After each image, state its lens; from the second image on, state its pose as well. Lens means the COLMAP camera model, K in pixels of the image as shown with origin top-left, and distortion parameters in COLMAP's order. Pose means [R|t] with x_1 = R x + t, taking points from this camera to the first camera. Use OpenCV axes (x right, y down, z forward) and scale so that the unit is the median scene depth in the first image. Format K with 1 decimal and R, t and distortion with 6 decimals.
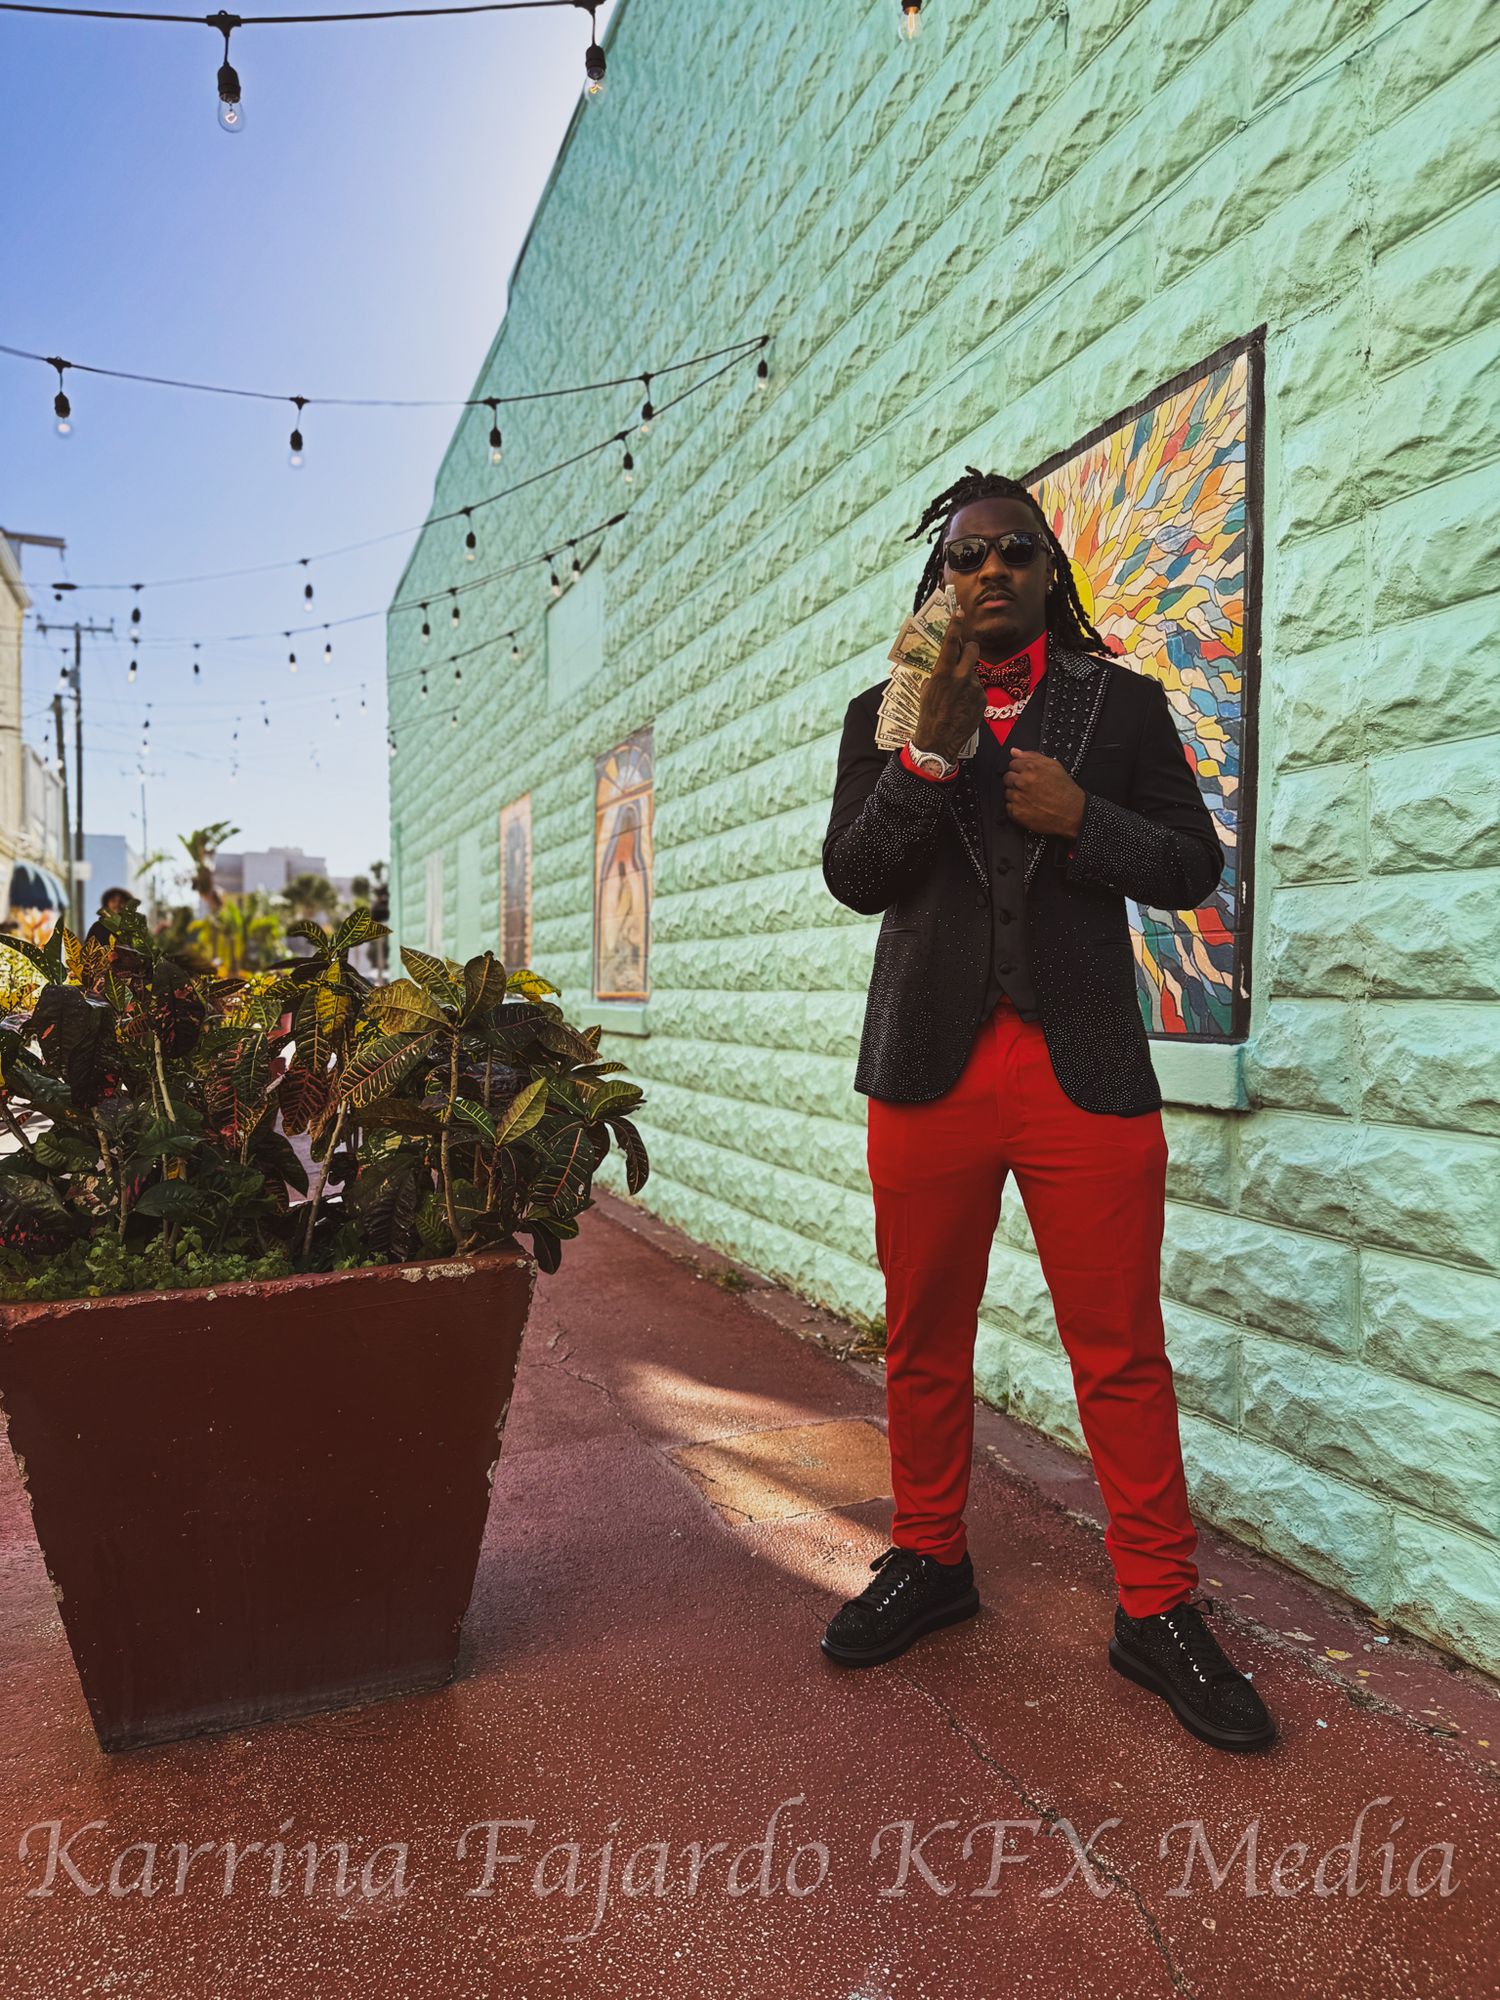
lens RADIAL K [[1397.4, 0, 754.1], [0, 1397.4, 1000.4], [0, 0, 1]] dist [0.033804, -0.040197]
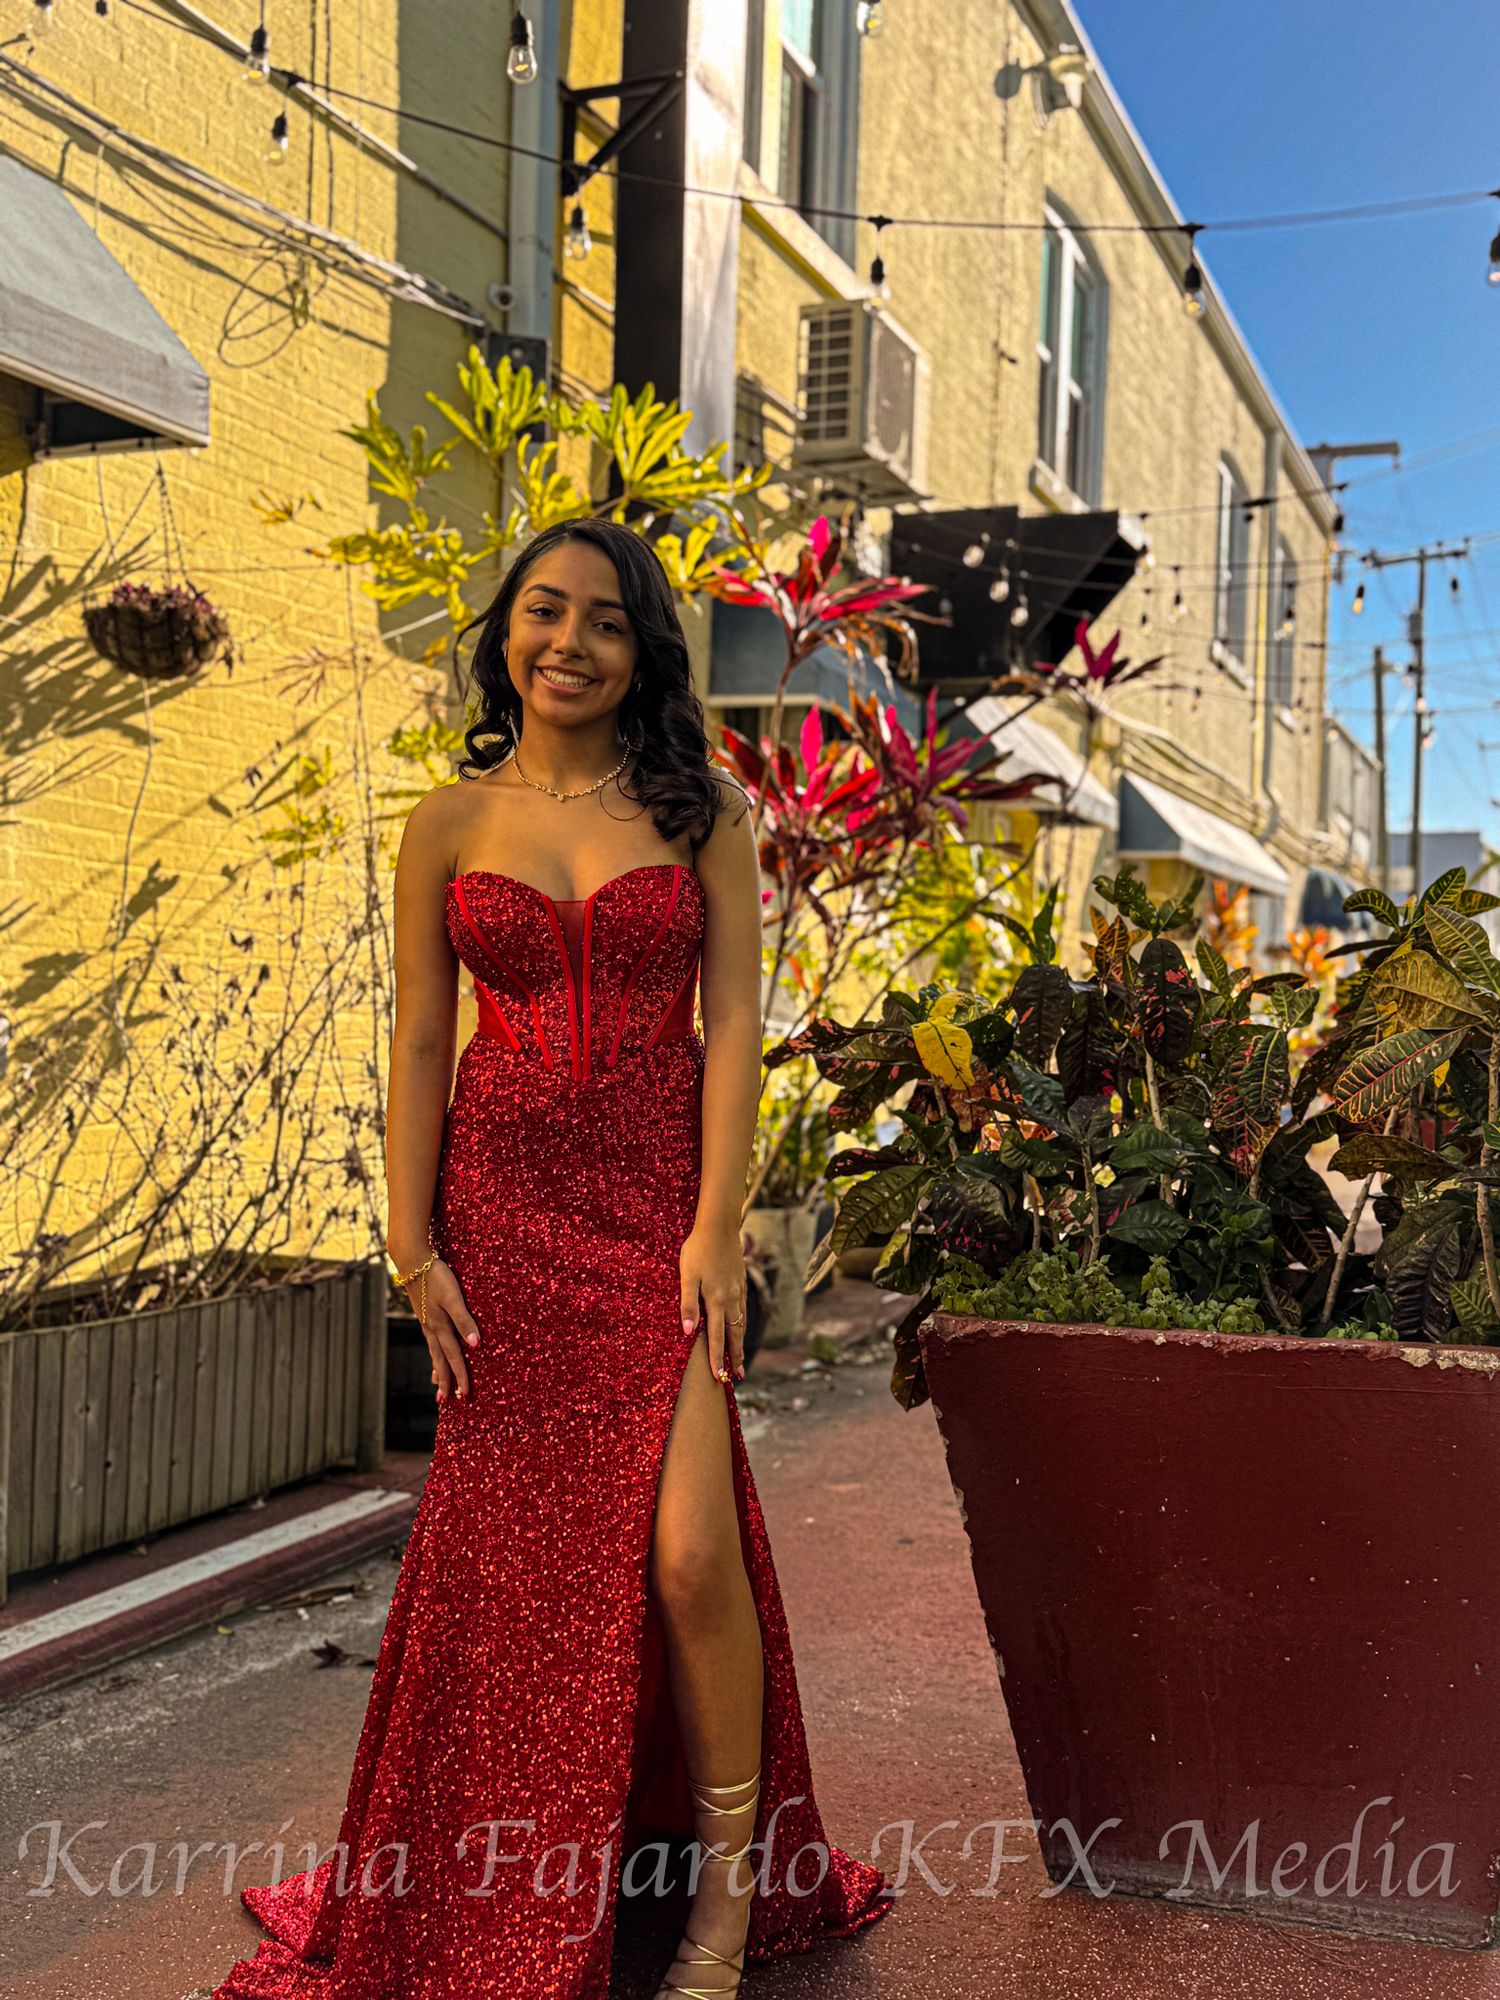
lens RADIAL K [[1985.5, 0, 741.2], [0, 1985.5, 985.1], [0, 0, 1]] dist [0.056671, 0.000000]
pose [[0.712296, 0.005216, -0.701860, 0.182394], [-0.032821, 0.999126, -0.025884, 0.031546], [0.701112, 0.041472, 0.711844, 0.000268]]
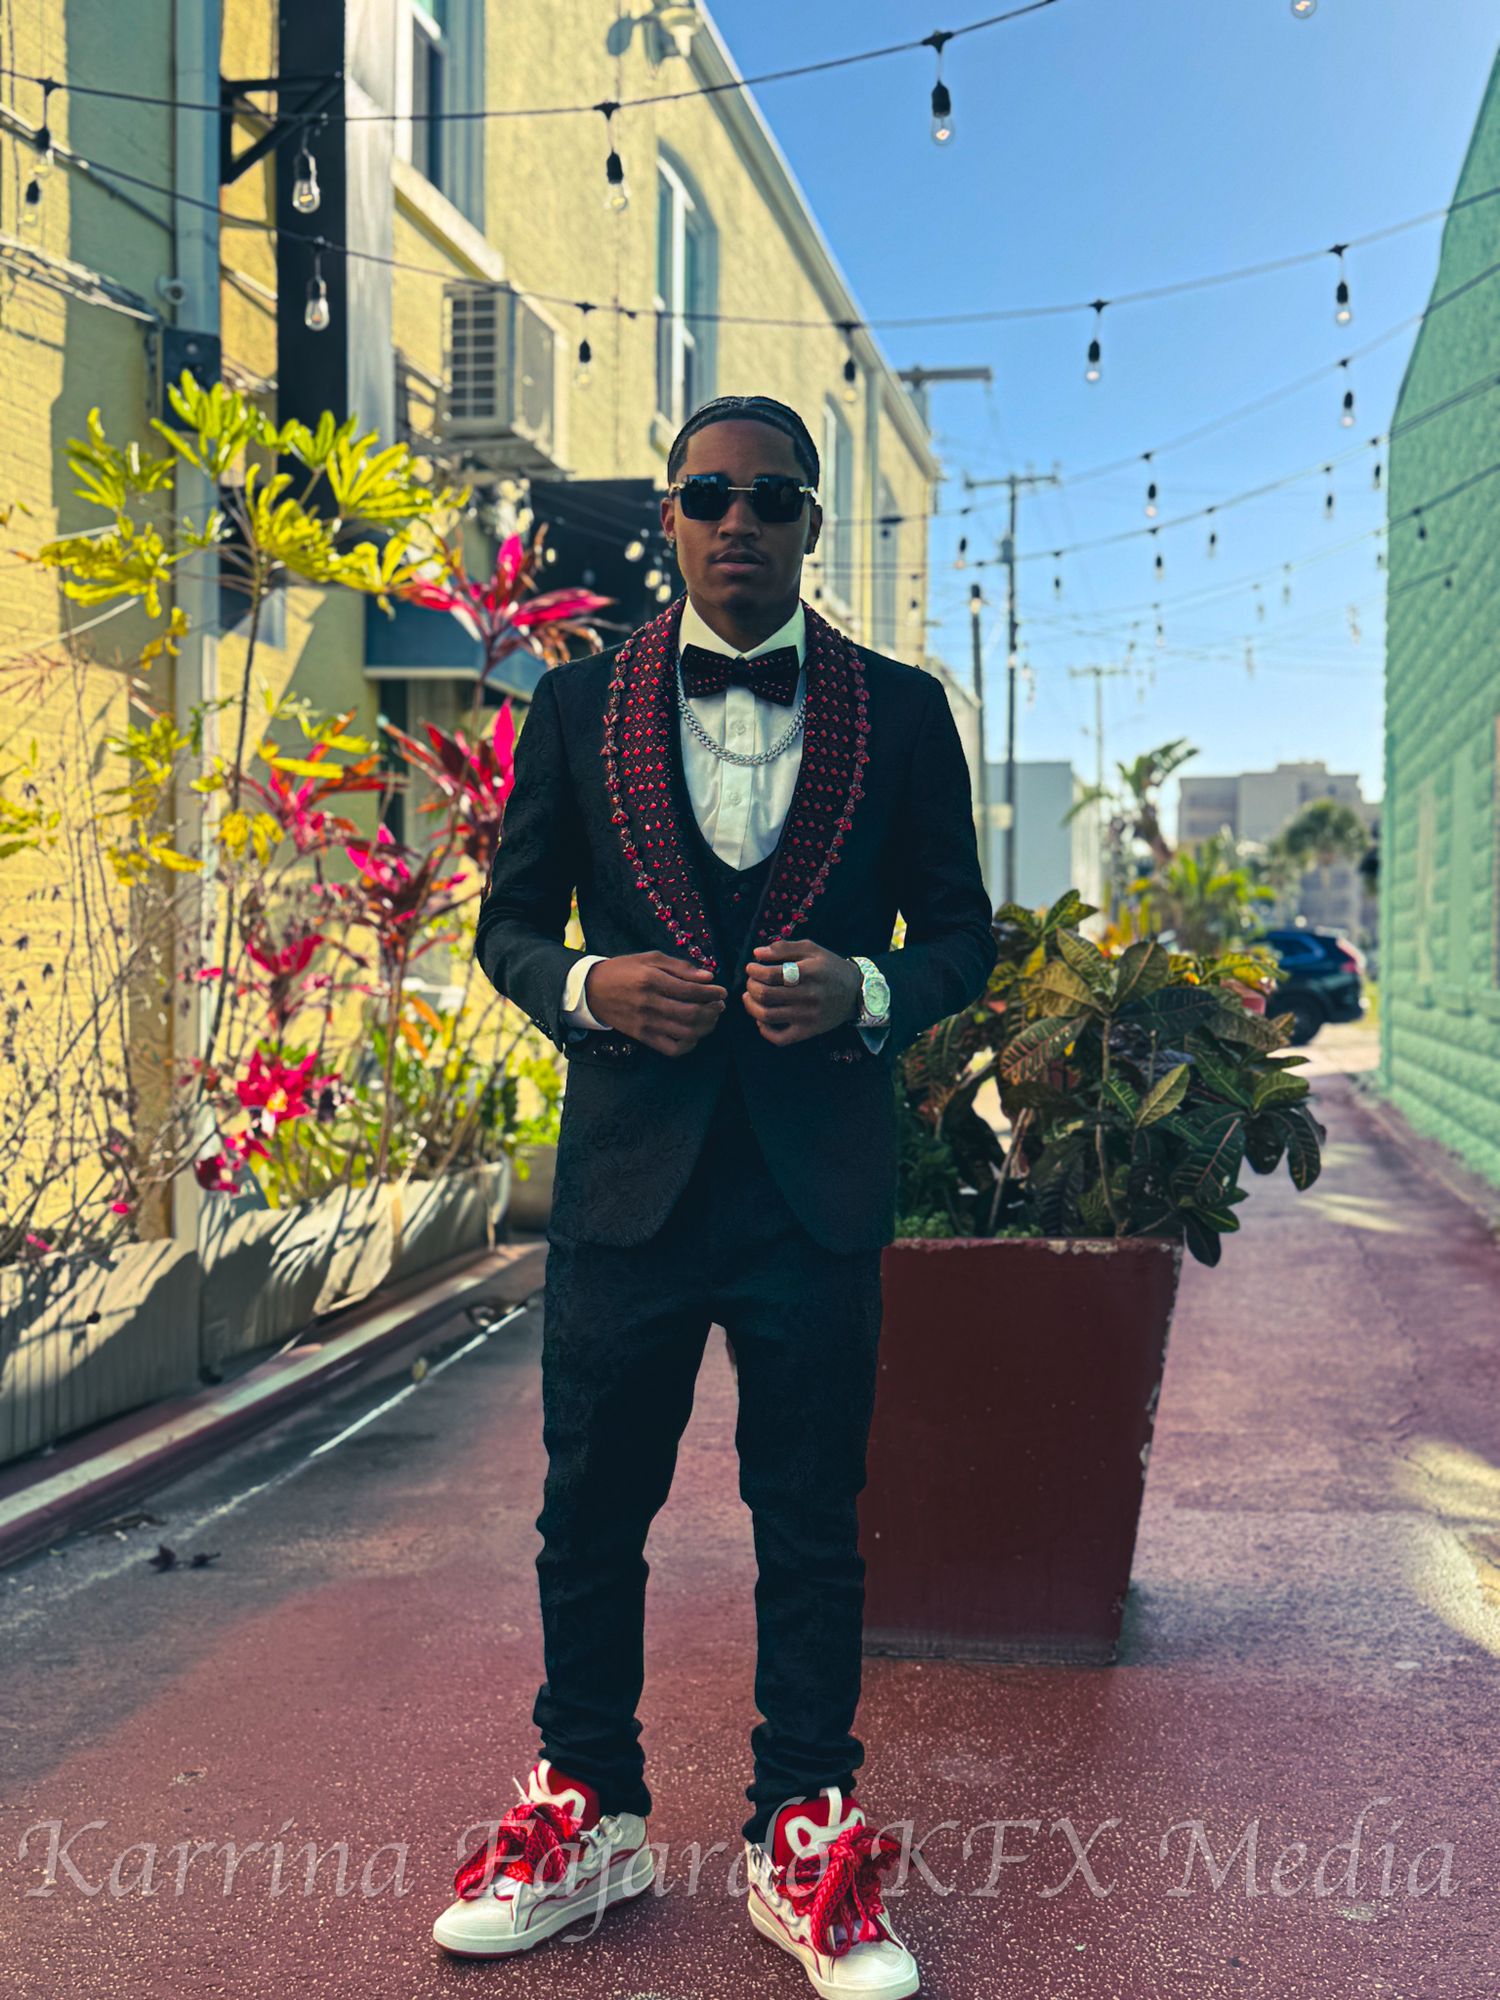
lens RADIAL K [[2150.0, 0, 742.3], [0, 2150.0, 986.4], [0, 0, 1]] dist [0.062889, 0.000000]
pose [[0.838199, 0.007773, -0.545309, 0.333926], [-0.009391, 0.999956, -0.000181, 0.003367], [0.545284, 0.005272, 0.838235, -0.369374]]
